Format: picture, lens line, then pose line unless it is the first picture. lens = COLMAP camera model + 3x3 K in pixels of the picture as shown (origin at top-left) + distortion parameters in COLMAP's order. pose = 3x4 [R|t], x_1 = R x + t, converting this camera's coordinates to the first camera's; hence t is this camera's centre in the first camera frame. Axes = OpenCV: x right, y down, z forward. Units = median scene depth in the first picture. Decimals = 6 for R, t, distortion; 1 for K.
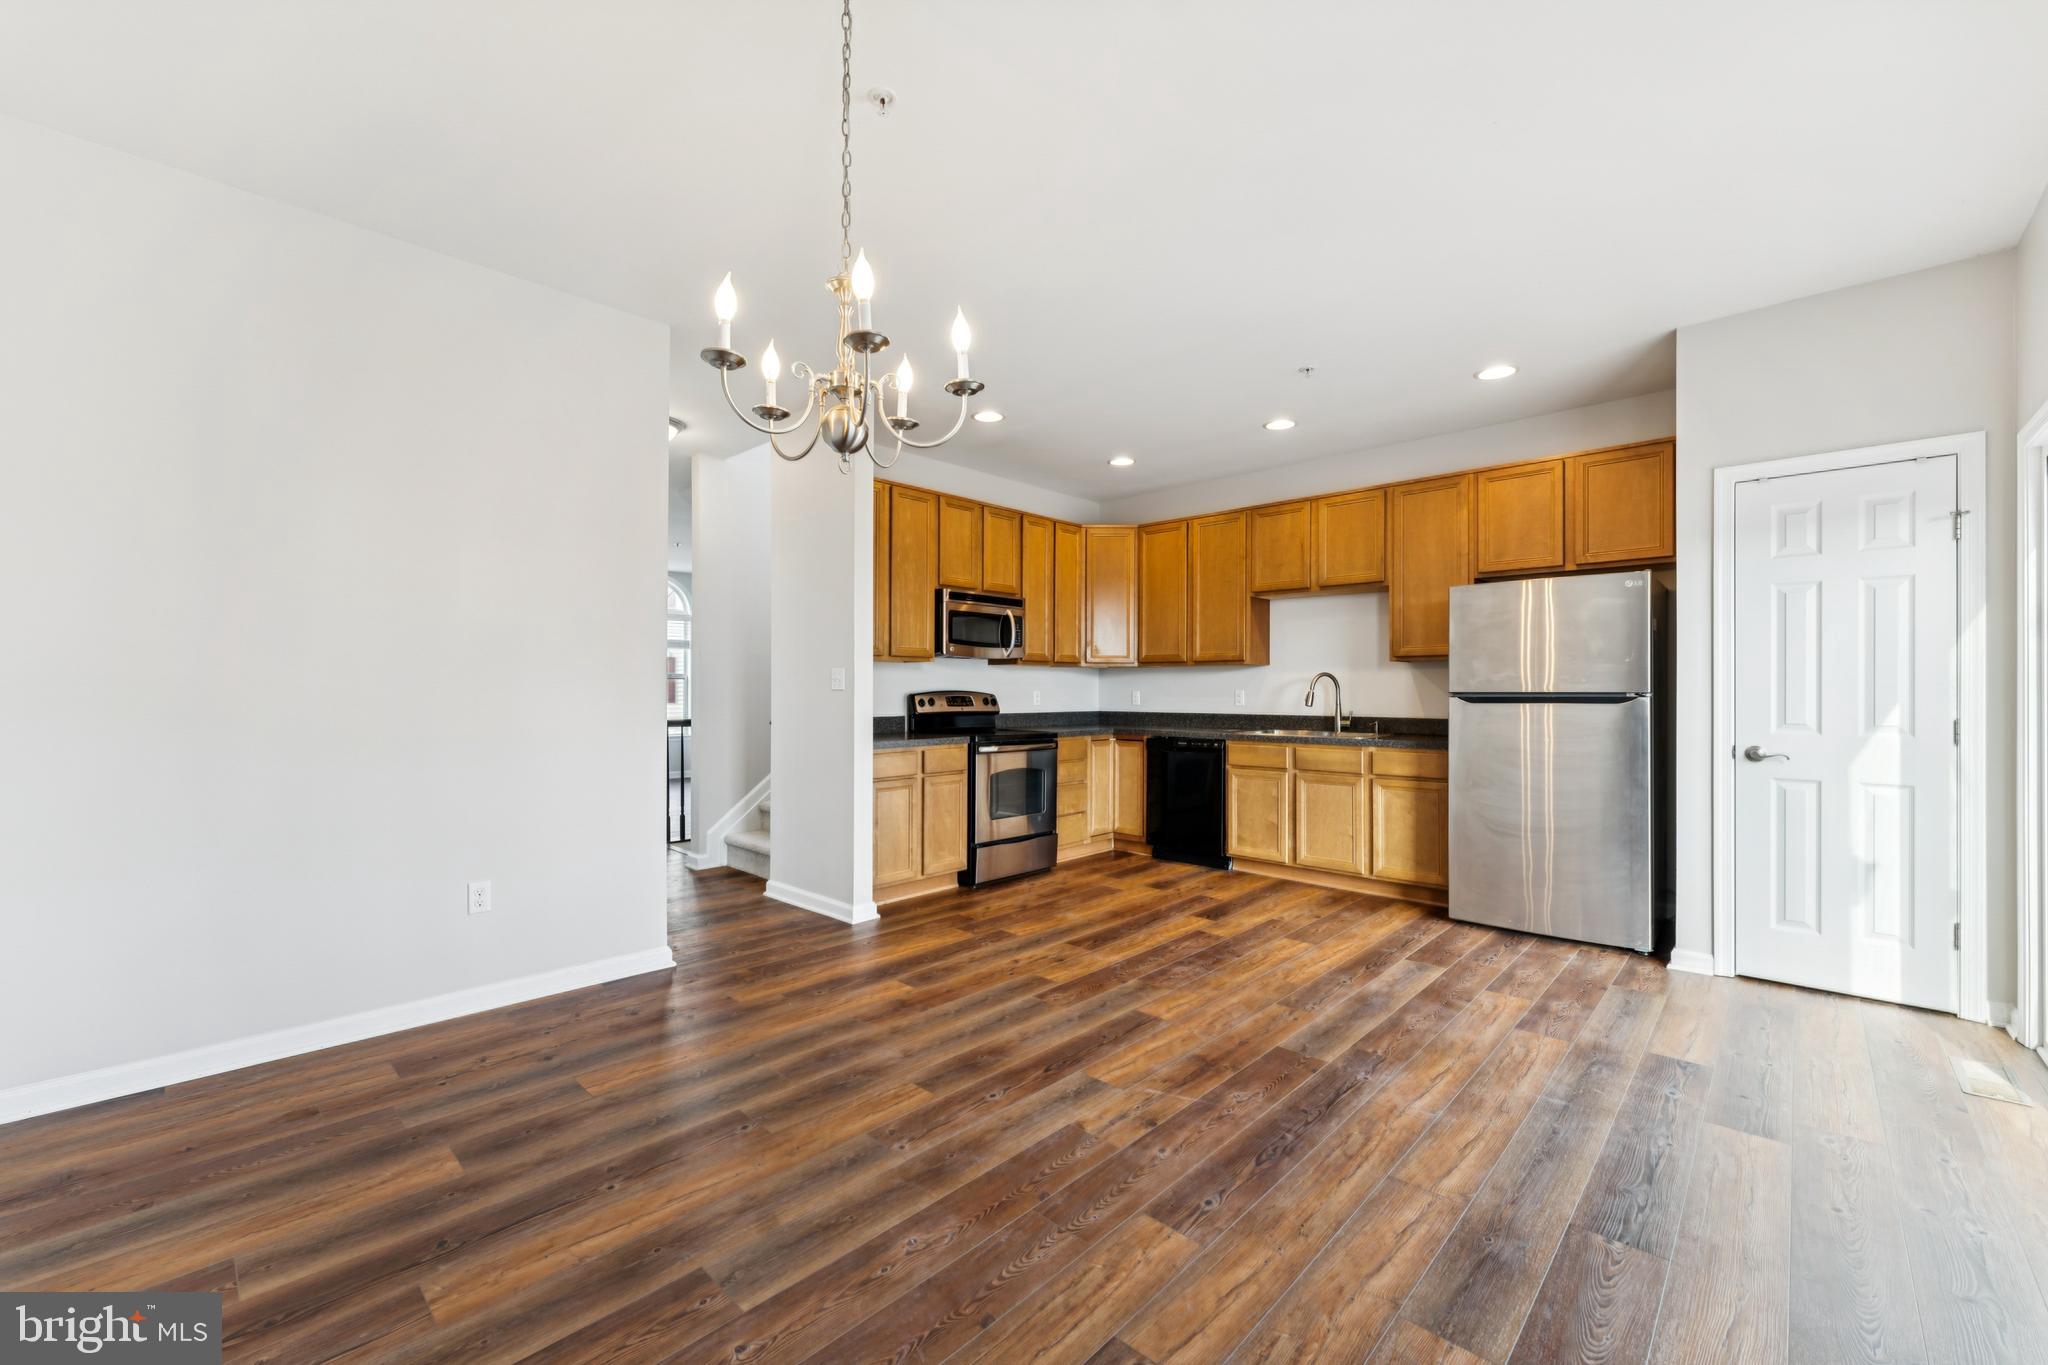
lens RADIAL K [[817.0, 0, 1015.5], [0, 817.0, 692.2], [0, 0, 1]] dist [-0.002641, -0.000278]
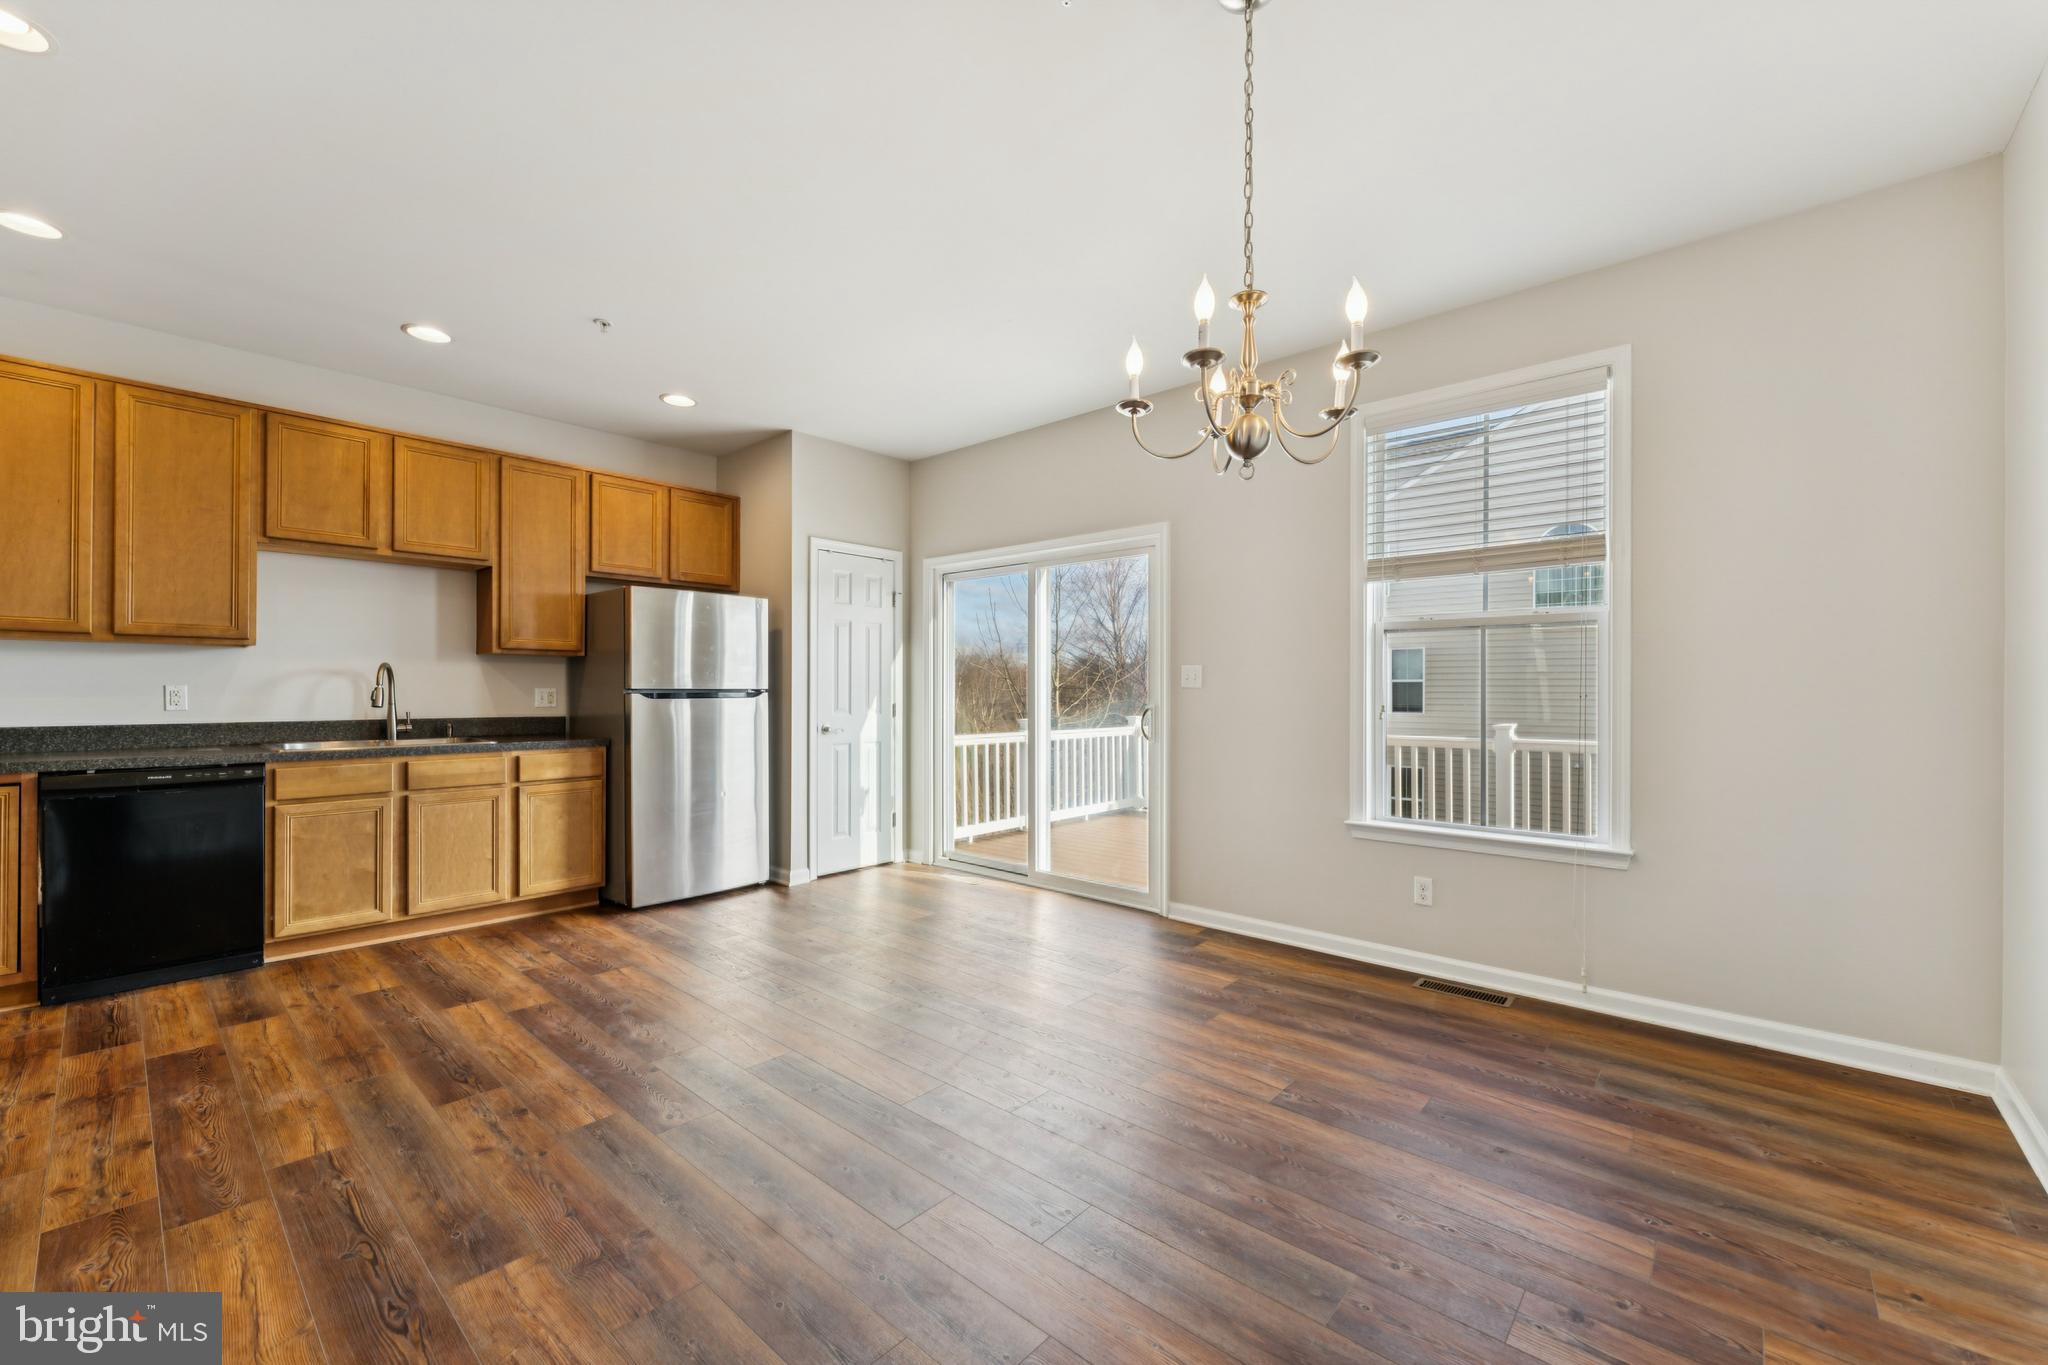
lens RADIAL K [[817.0, 0, 1019.3], [0, 817.0, 690.7], [0, 0, 1]] dist [-0.002641, -0.000278]
pose [[-0.030523, -0.003358, 0.999528, -0.418859], [-0.002366, 0.999992, 0.003287, -0.001675], [-0.999531, -0.002265, -0.030531, 0.448047]]
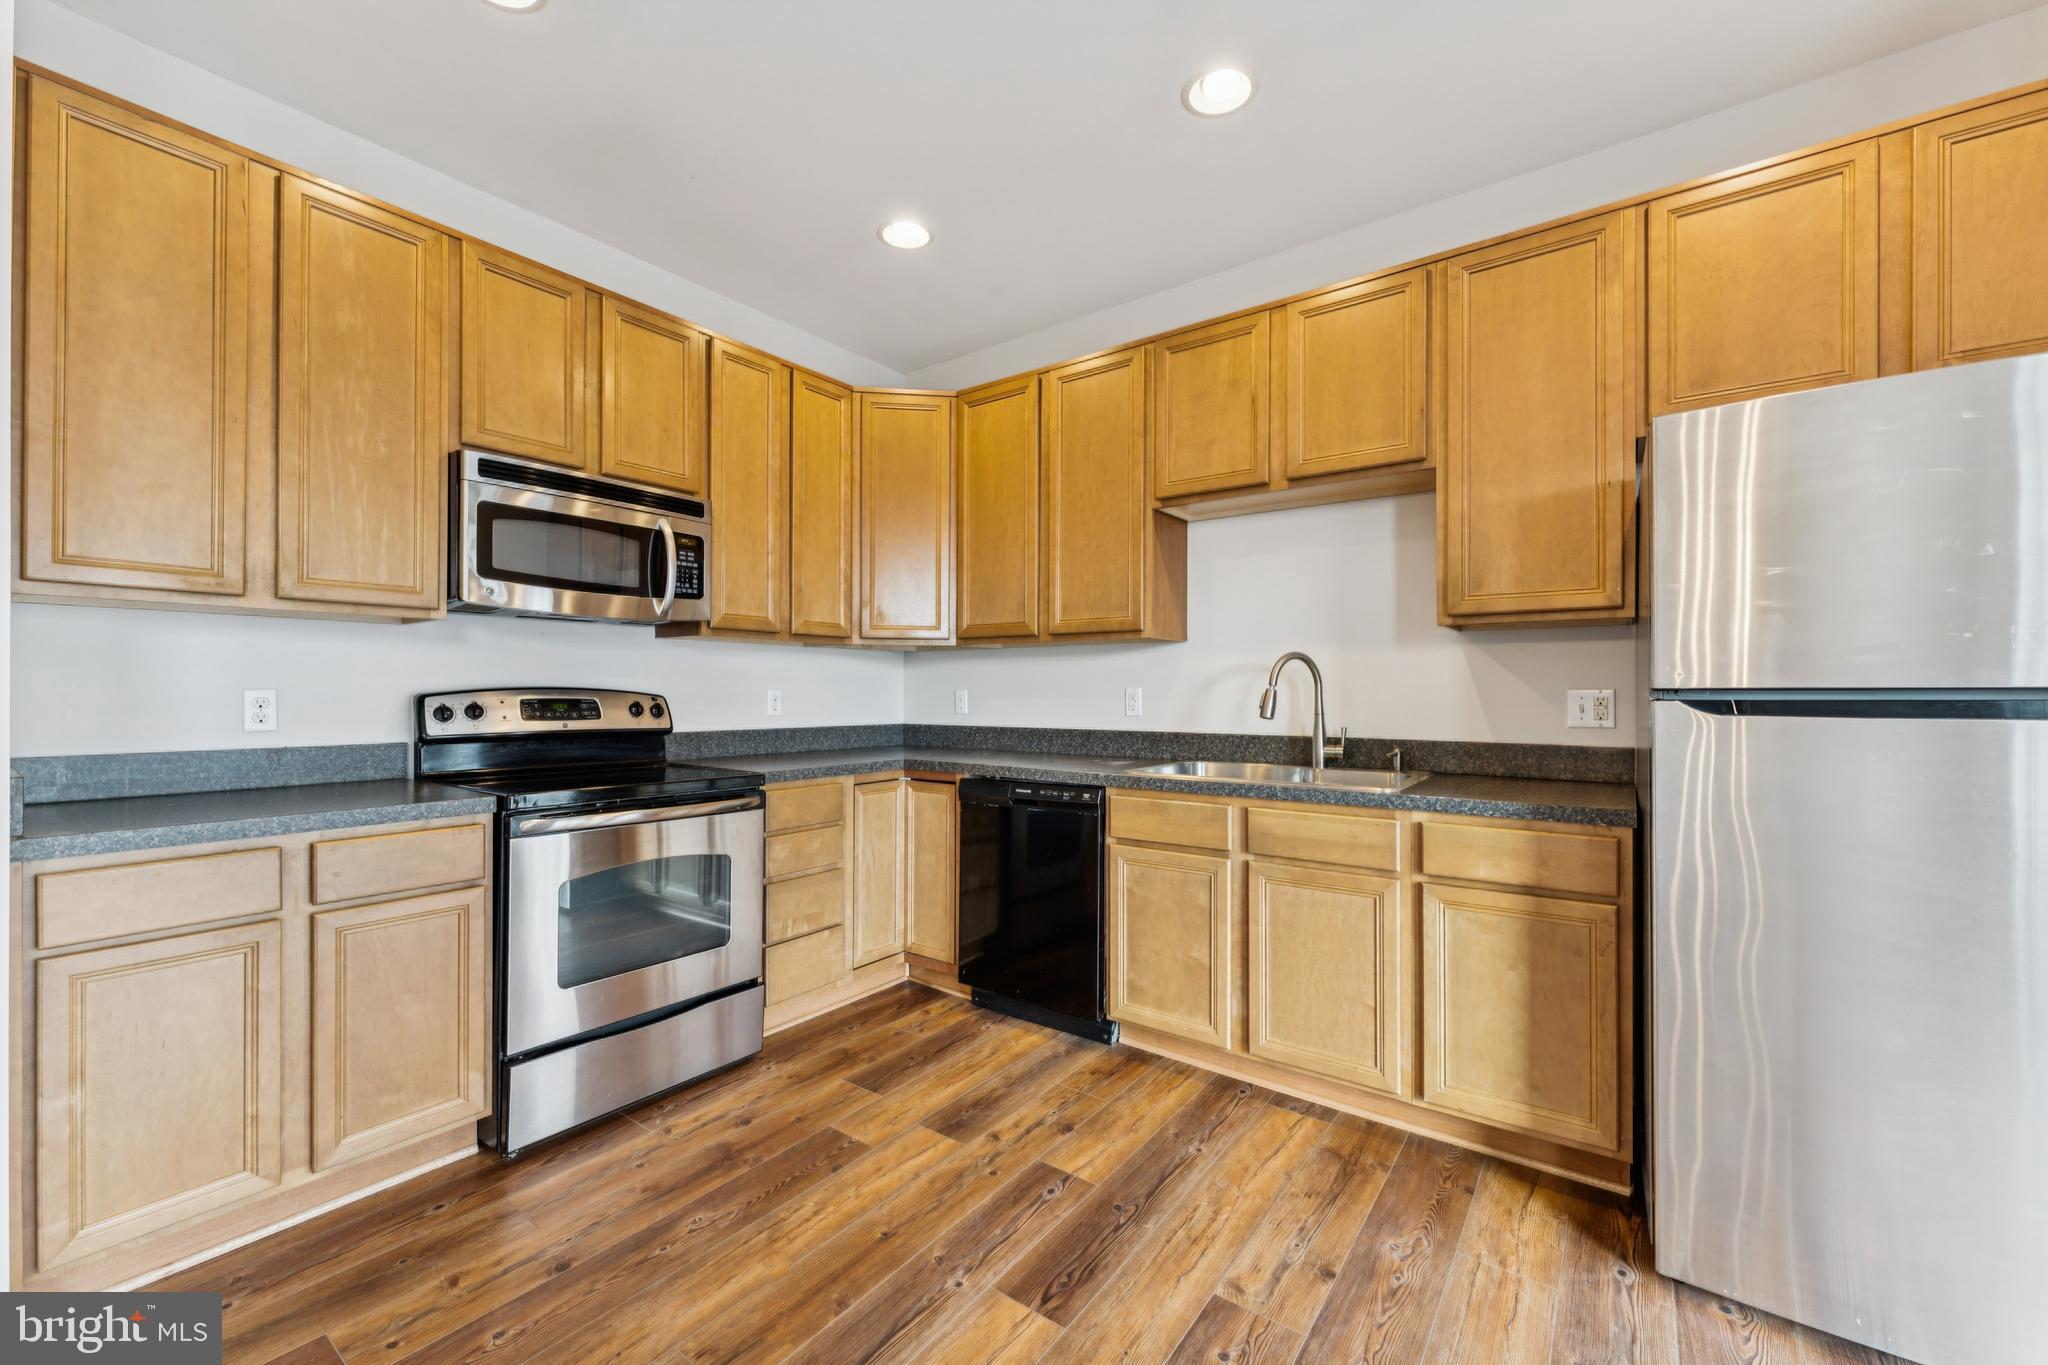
lens RADIAL K [[817.0, 0, 1014.4], [0, 817.0, 693.8], [0, 0, 1]] dist [-0.002641, -0.000278]
pose [[0.993125, 0.000214, 0.117058, 0.150631], [-0.000119, 1.000000, -0.000823, 0.002529], [-0.117058, 0.000803, 0.993125, 0.535351]]
